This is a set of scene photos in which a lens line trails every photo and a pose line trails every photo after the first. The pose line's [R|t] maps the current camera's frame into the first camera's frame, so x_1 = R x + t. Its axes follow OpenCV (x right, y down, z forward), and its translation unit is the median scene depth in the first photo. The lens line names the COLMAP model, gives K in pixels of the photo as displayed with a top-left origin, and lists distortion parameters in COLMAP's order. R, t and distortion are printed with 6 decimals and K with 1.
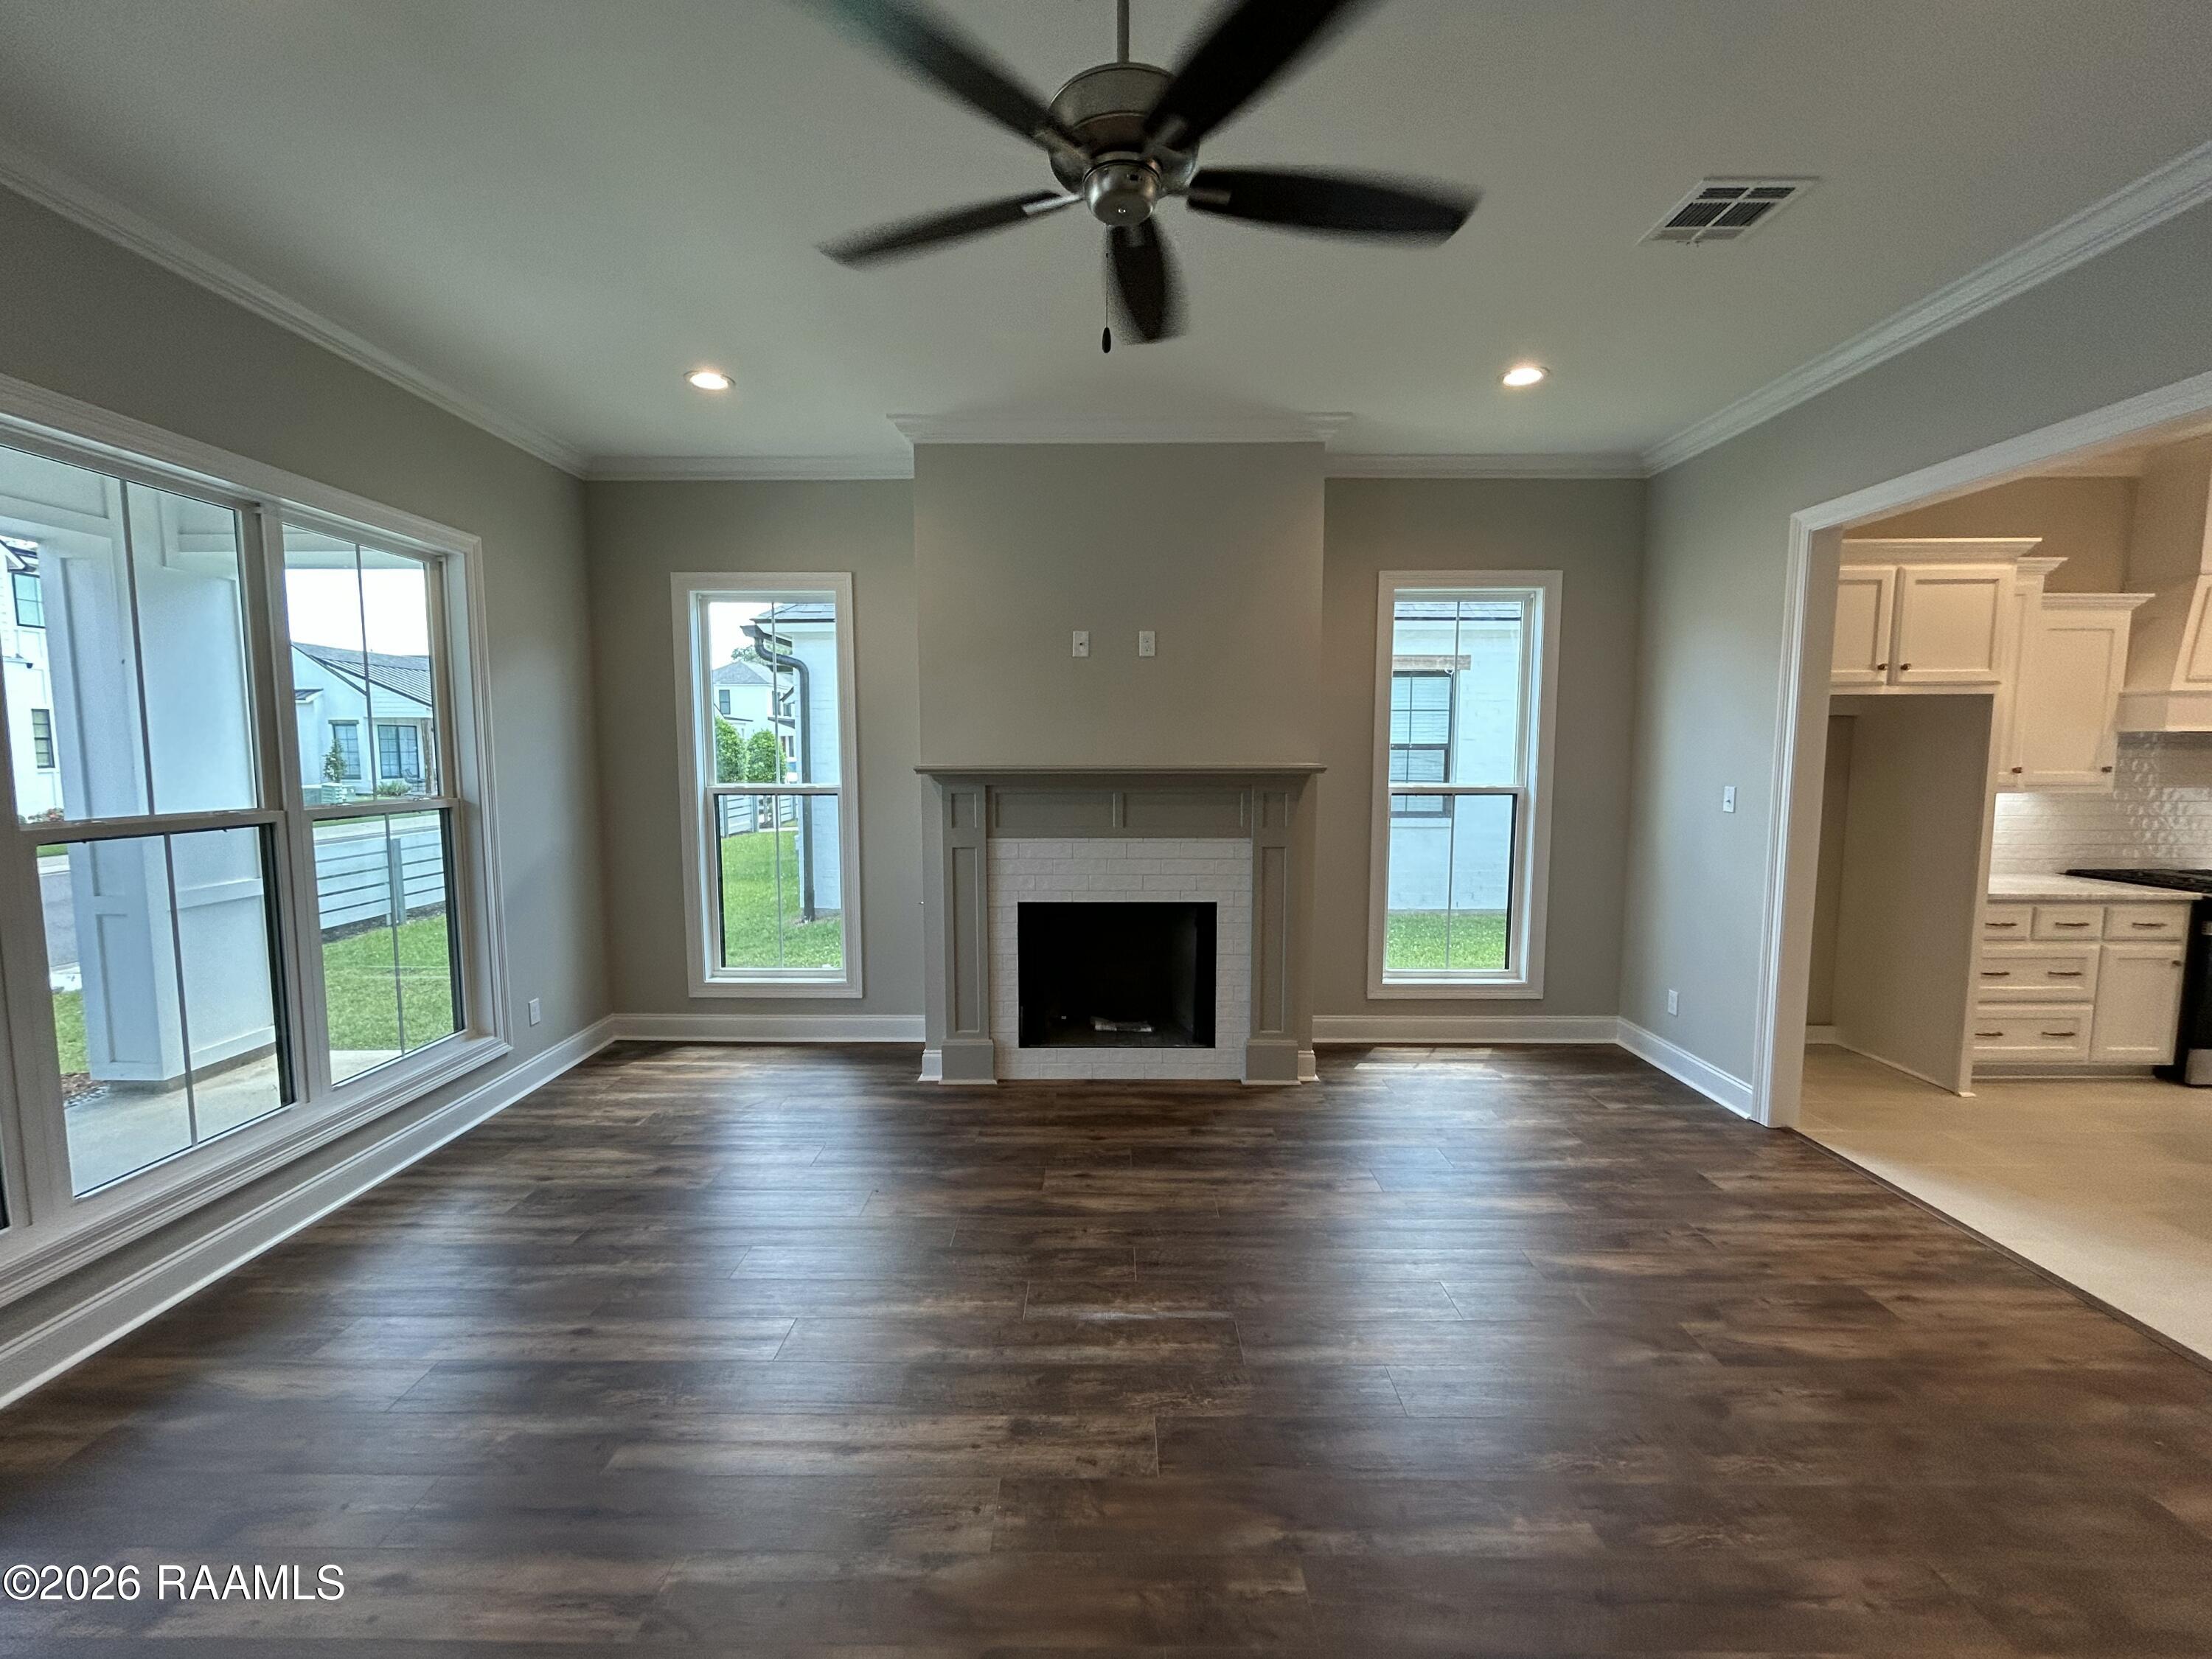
lens RADIAL K [[896.9, 0, 1095.1], [0, 896.9, 831.2], [0, 0, 1]] dist [0.000462, -0.000180]
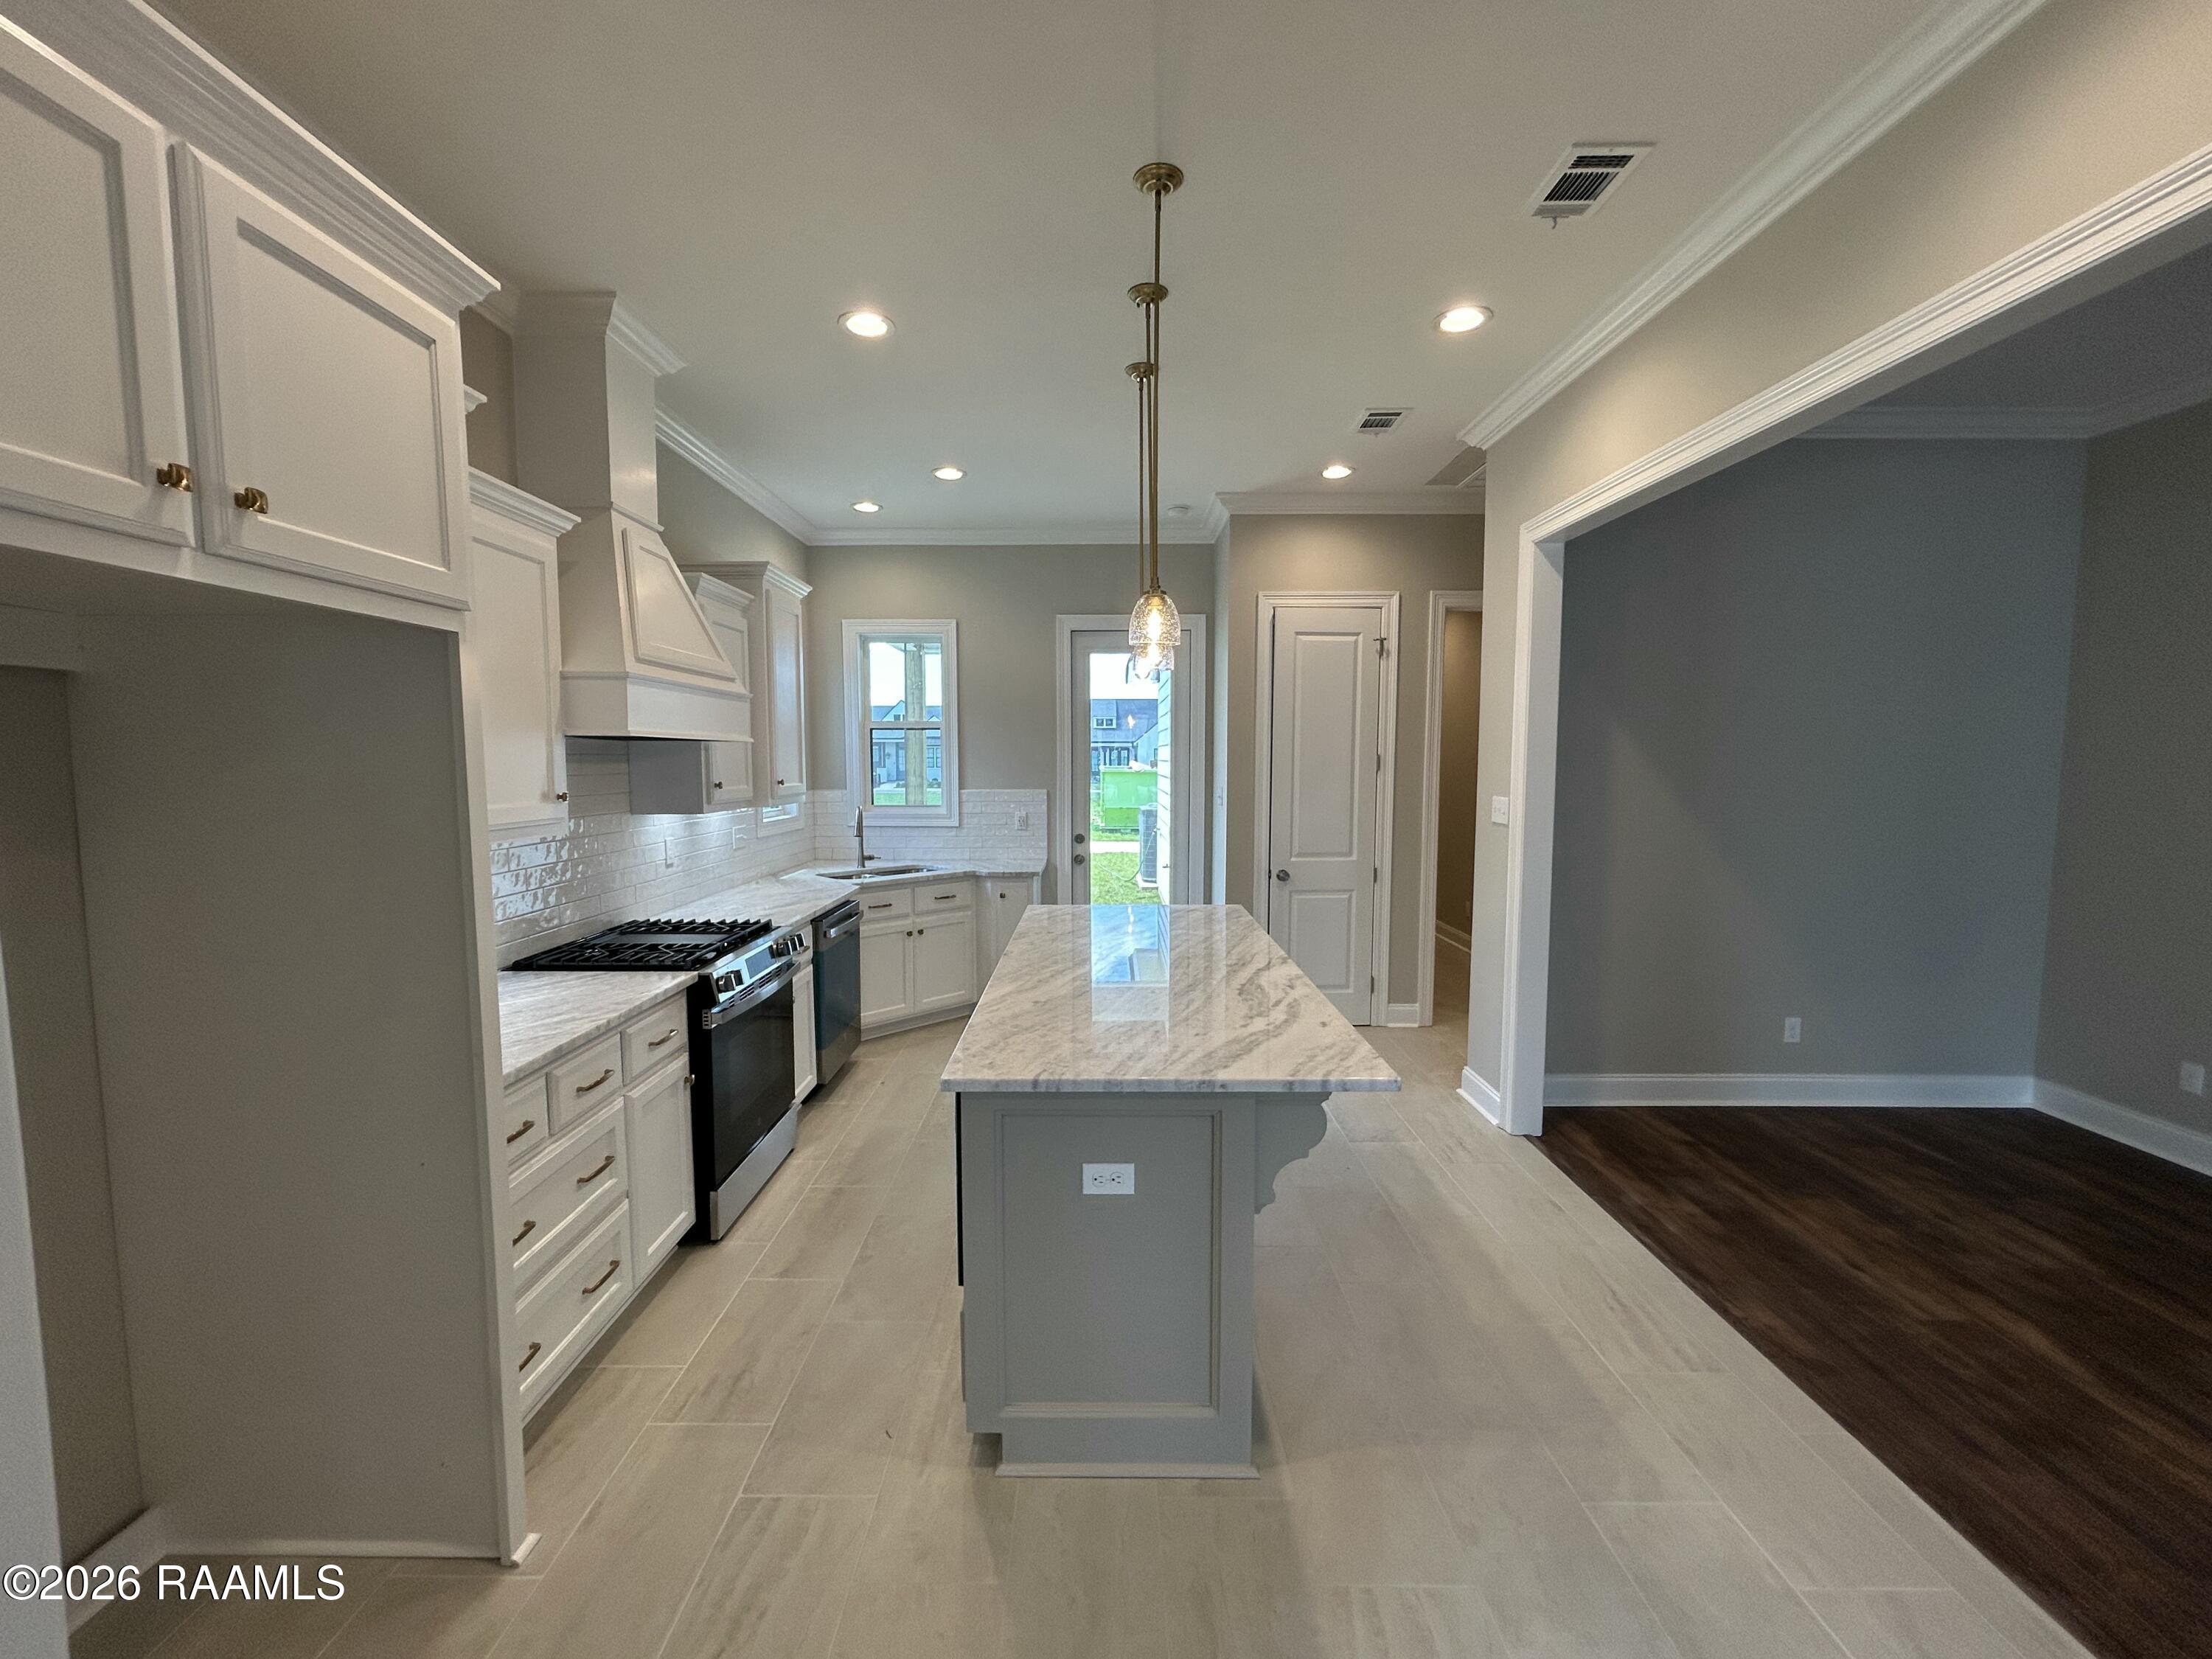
lens RADIAL K [[896.9, 0, 1095.1], [0, 896.9, 831.2], [0, 0, 1]] dist [0.000462, -0.000180]
pose [[-0.003316, -0.078245, 0.996929, 0.548624], [0.093930, 0.992502, 0.078210, -0.062524], [-0.995573, 0.093901, 0.004058, 0.675046]]
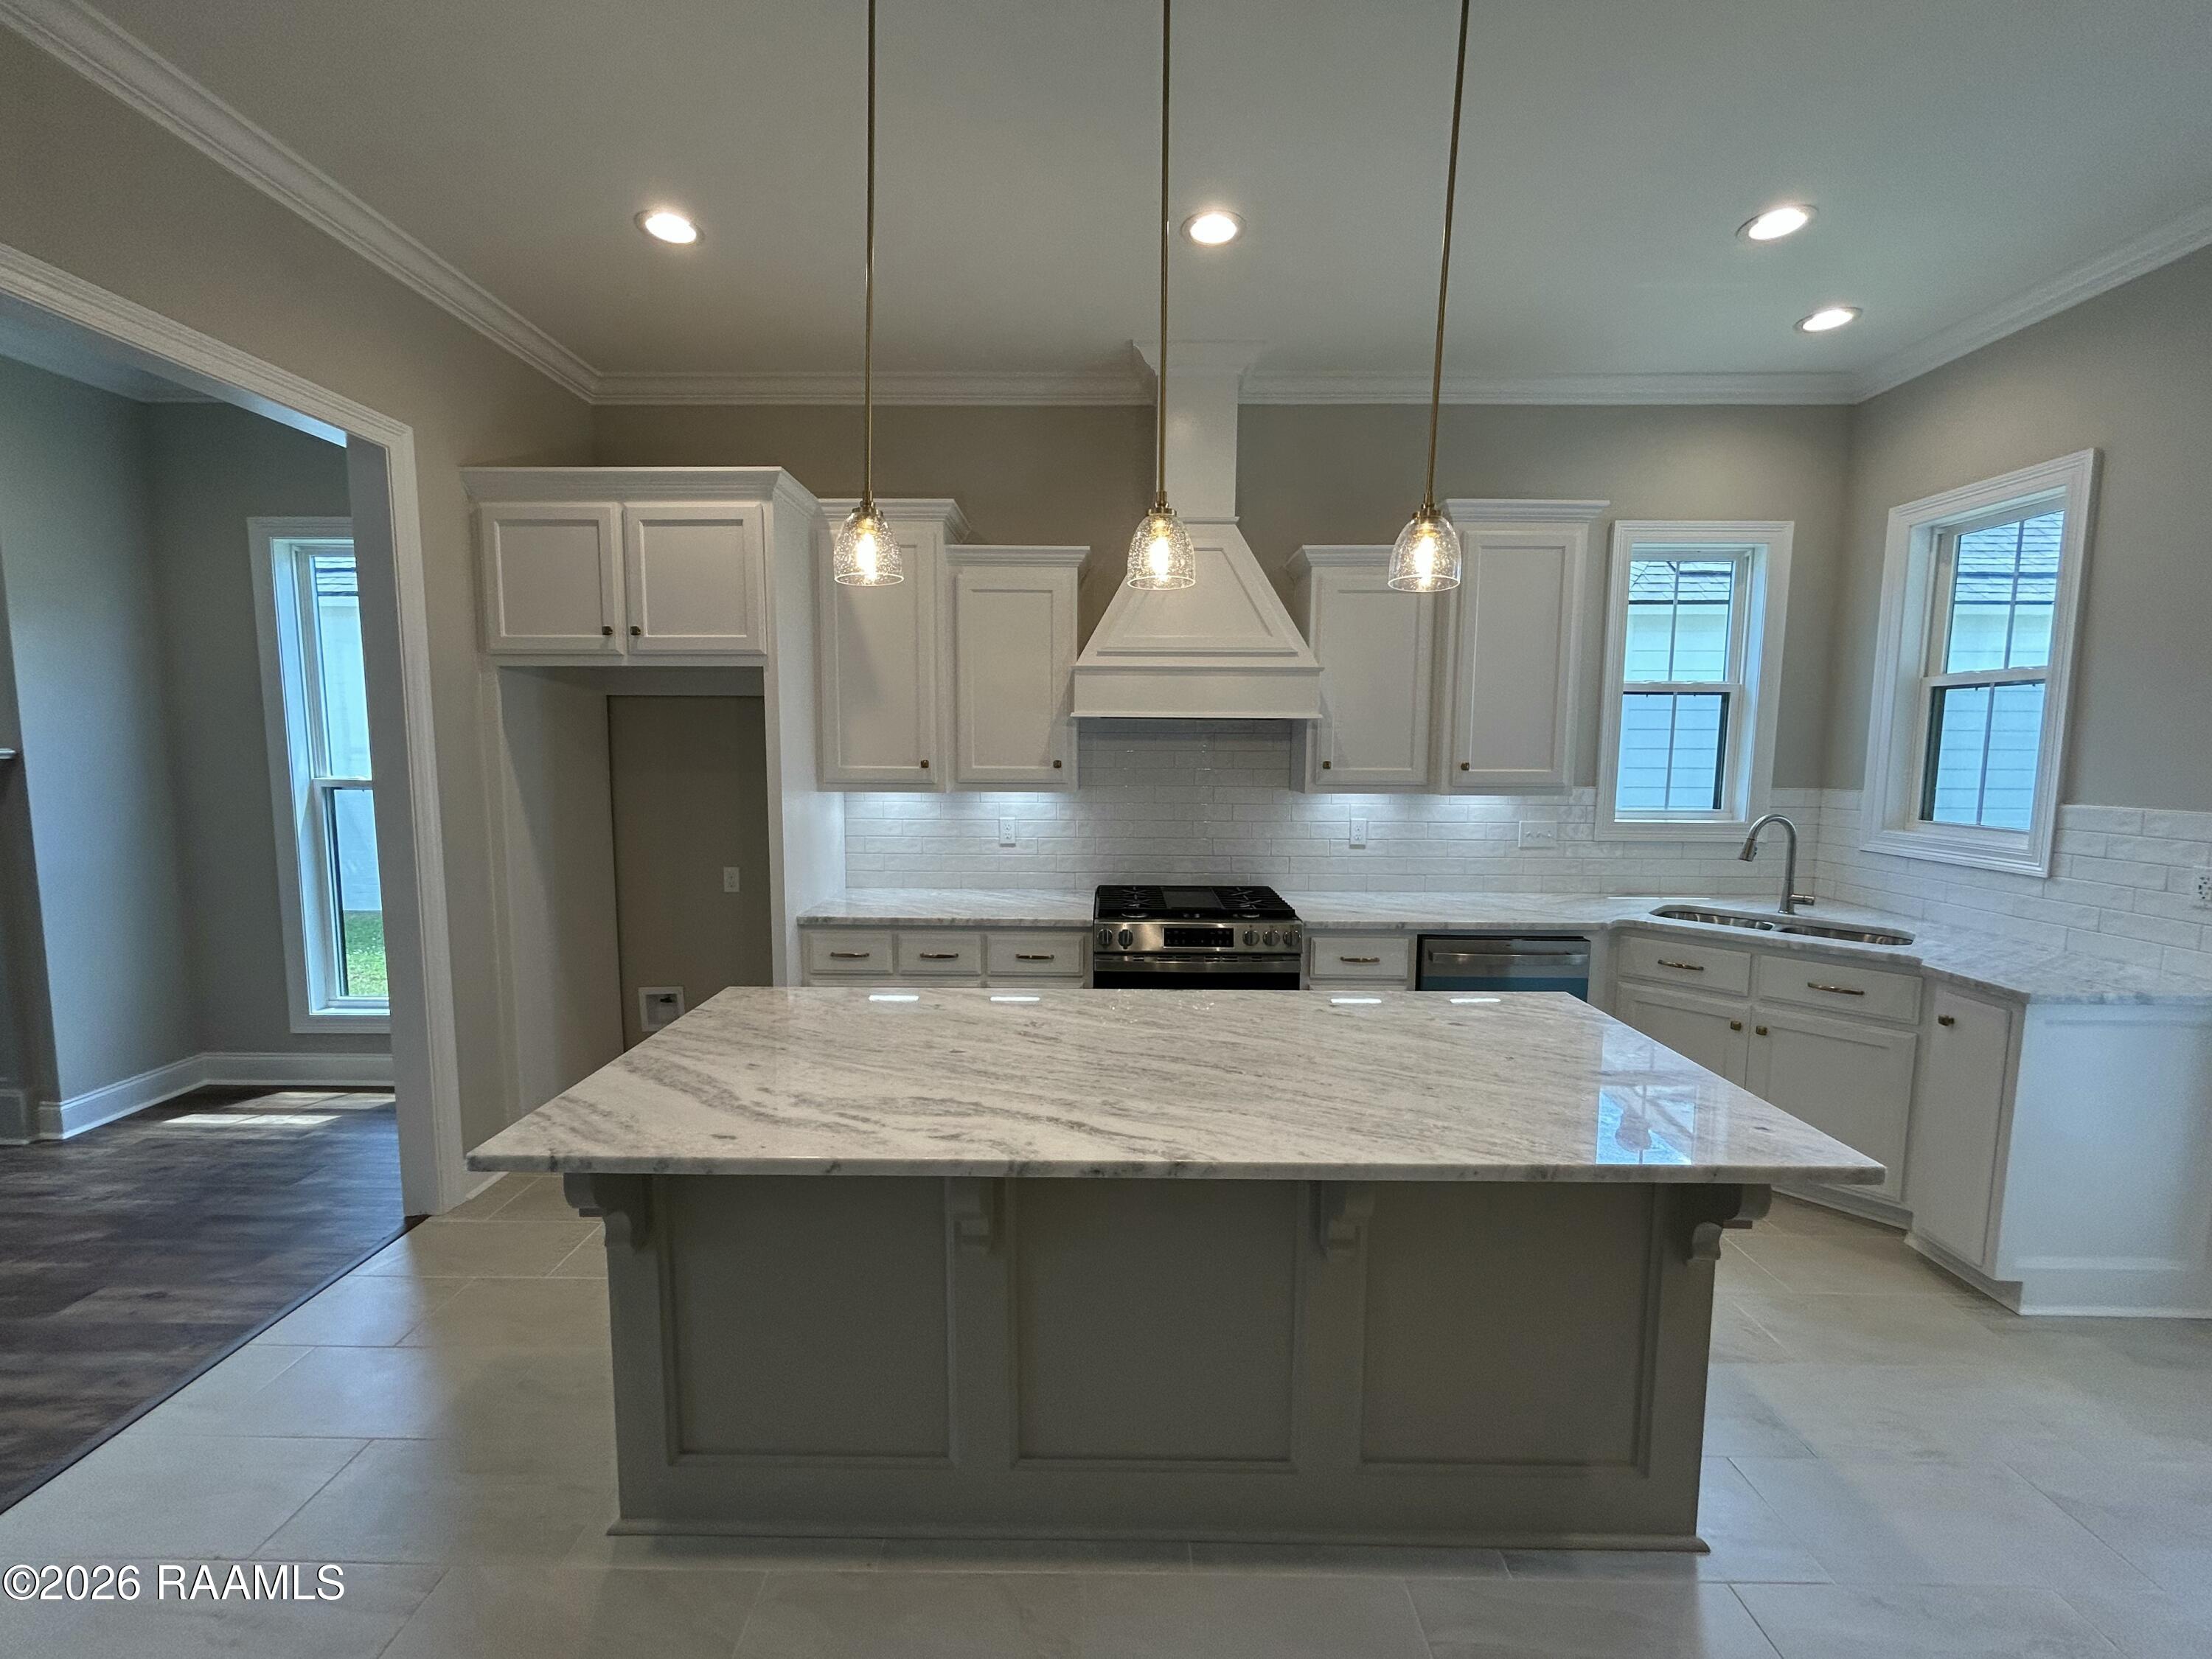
lens RADIAL K [[896.9, 0, 1095.1], [0, 896.9, 831.2], [0, 0, 1]] dist [0.000462, -0.000180]
pose [[0.999964, 0.008329, -0.001836, 1.226847], [-0.008313, 0.999931, 0.008341, -0.015803], [0.001905, -0.008325, 0.999964, 0.197009]]
